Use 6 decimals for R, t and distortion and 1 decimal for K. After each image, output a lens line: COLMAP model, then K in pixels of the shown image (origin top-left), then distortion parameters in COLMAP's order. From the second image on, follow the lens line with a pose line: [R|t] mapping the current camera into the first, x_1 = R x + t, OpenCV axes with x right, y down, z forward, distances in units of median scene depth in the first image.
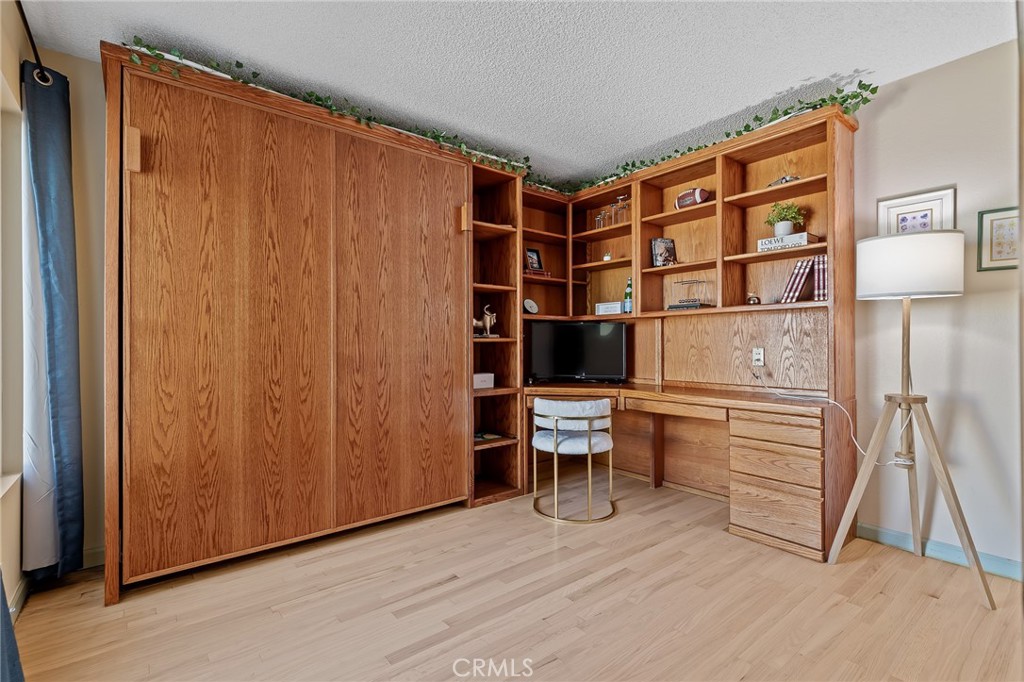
lens RADIAL K [[474.9, 0, 533.9], [0, 474.9, 344.0], [0, 0, 1]] dist [0.002846, -0.000017]
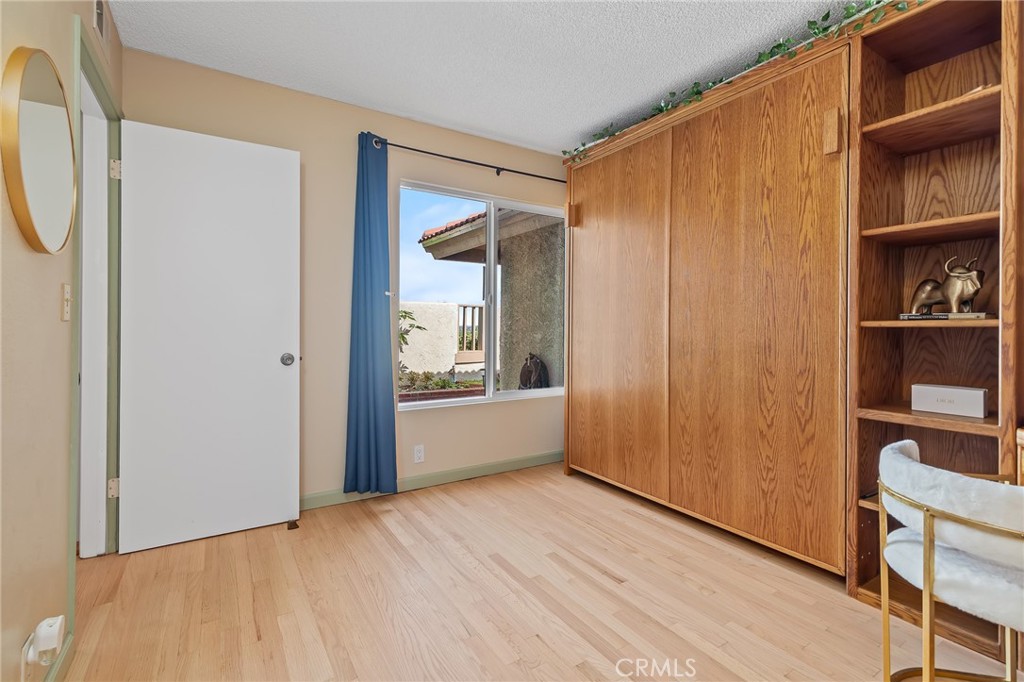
lens RADIAL K [[461.1, 0, 504.9], [0, 461.1, 335.4], [0, 0, 1]] dist [0.002328, 0.000103]
pose [[-0.147691, 0.010994, -0.988972, 0.618470], [-0.015383, 0.999792, 0.013411, 0.005981], [0.988914, 0.017194, -0.147491, 0.750055]]
